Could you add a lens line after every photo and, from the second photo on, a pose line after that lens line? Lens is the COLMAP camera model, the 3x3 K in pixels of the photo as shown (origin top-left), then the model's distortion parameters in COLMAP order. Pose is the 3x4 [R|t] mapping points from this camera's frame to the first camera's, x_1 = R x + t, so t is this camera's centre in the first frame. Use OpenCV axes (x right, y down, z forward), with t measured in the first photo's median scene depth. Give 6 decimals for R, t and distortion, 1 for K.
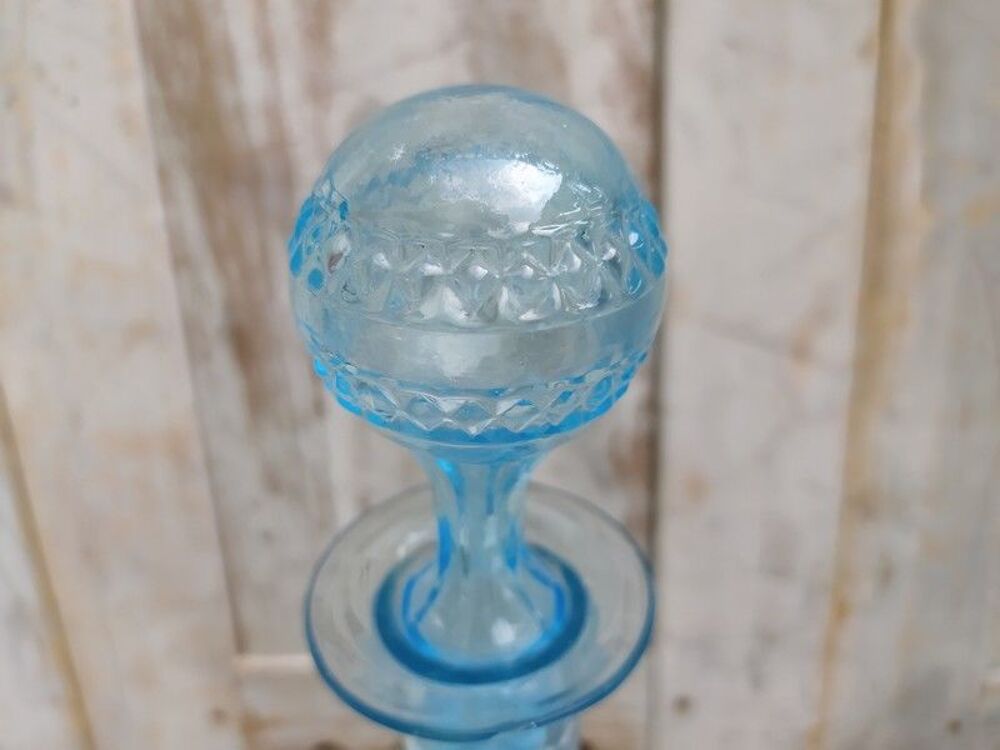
lens RADIAL K [[792.2, 0, 500.0], [0, 792.2, 375.0], [0, 0, 1]] dist [-0.015031, -0.005768]
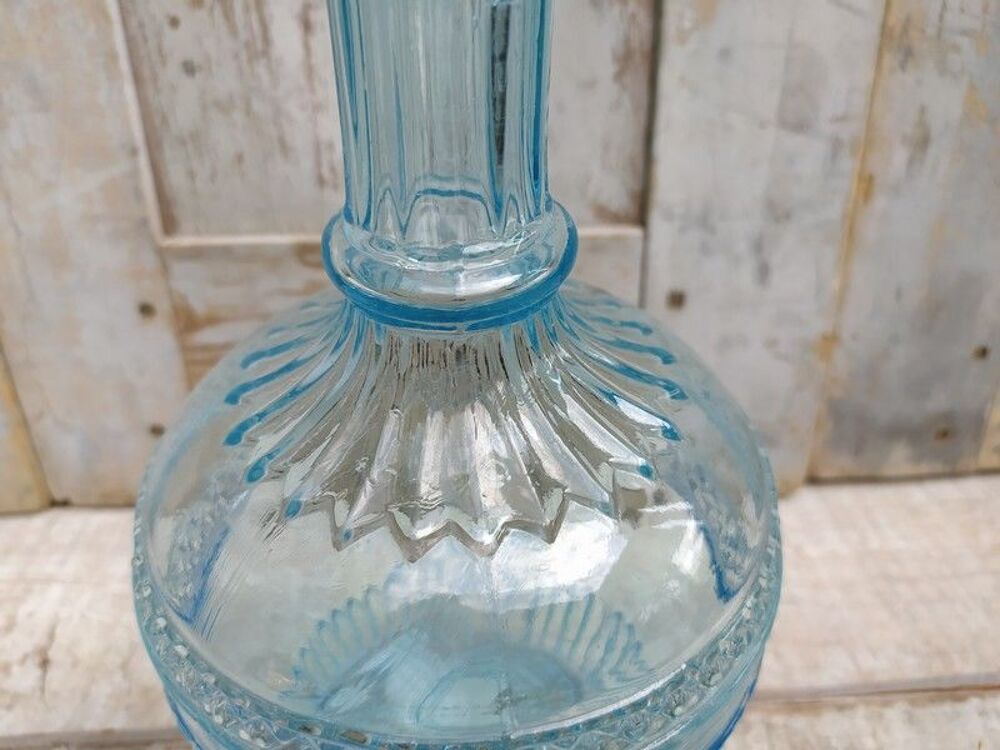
lens RADIAL K [[792.2, 0, 500.0], [0, 792.2, 375.0], [0, 0, 1]] dist [-0.015031, -0.005768]
pose [[0.999723, 0.022815, 0.005761, 0.033812], [-0.023251, 0.995440, 0.092509, 0.426674], [-0.003624, -0.092617, 0.995695, 0.124326]]
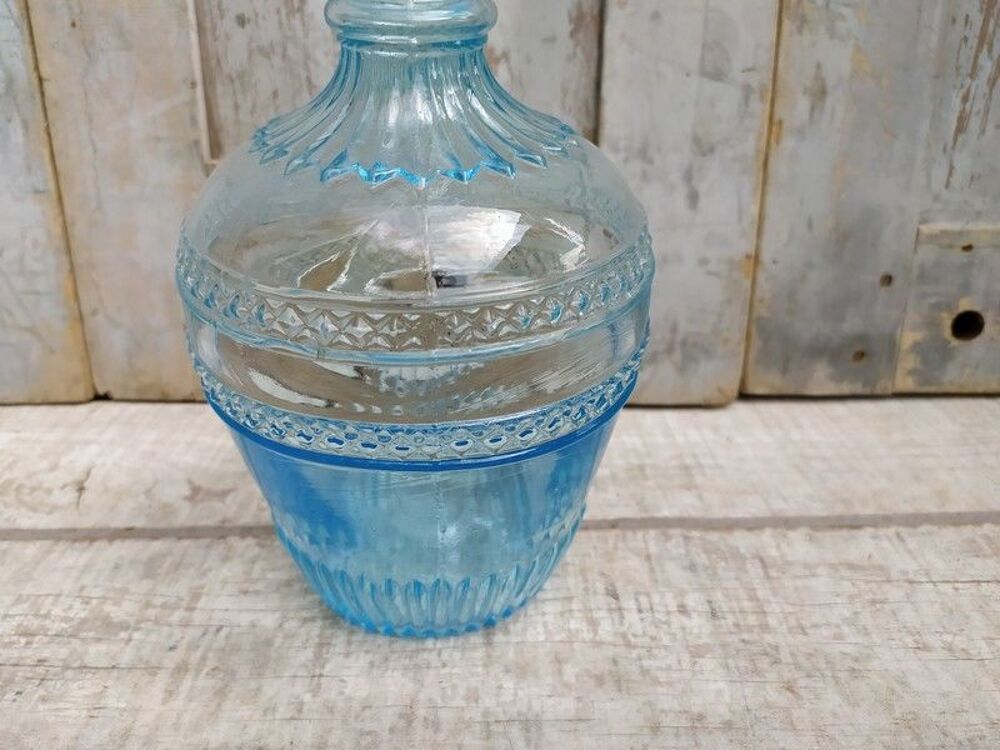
lens RADIAL K [[785.0, 0, 500.1], [0, 785.0, 400.0], [0, 0, 1]] dist [0.007698, -0.010229]
pose [[0.998333, 0.051810, -0.025449, 0.107036], [-0.052878, 0.997663, -0.043282, 0.718088], [0.023148, 0.044555, 0.998739, -0.049395]]
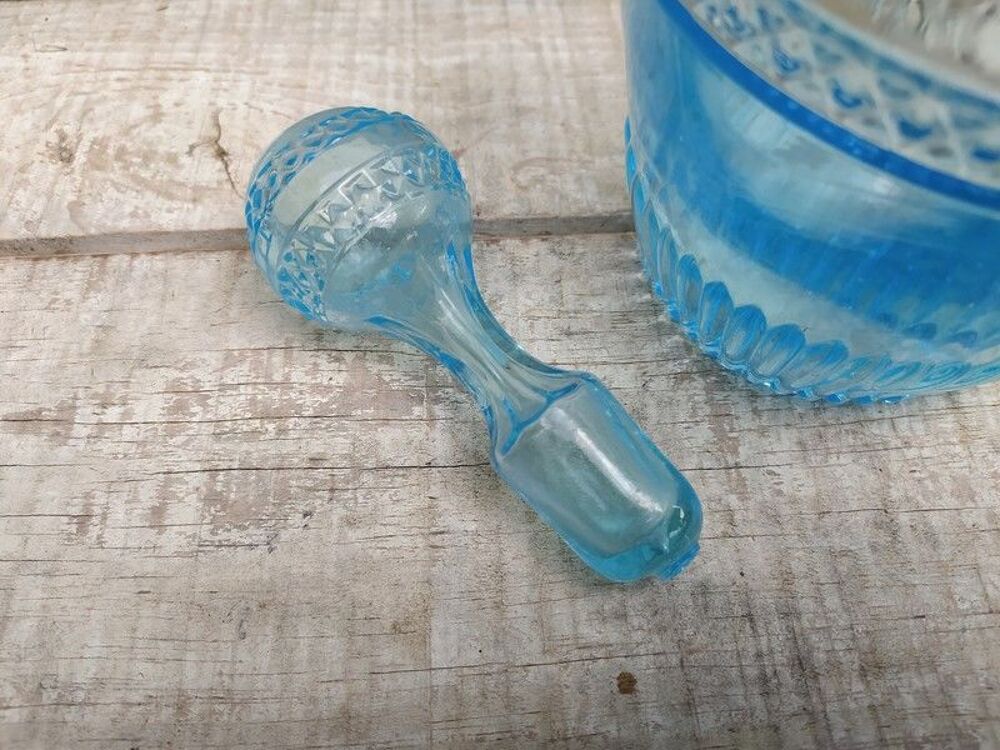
lens RADIAL K [[792.2, 0, 500.0], [0, 792.2, 375.0], [0, 0, 1]] dist [-0.015031, -0.005768]
pose [[0.996817, 0.020947, 0.076921, -0.254119], [-0.052876, 0.895809, 0.441282, 0.682289], [-0.059663, -0.443945, 0.894065, 0.265253]]
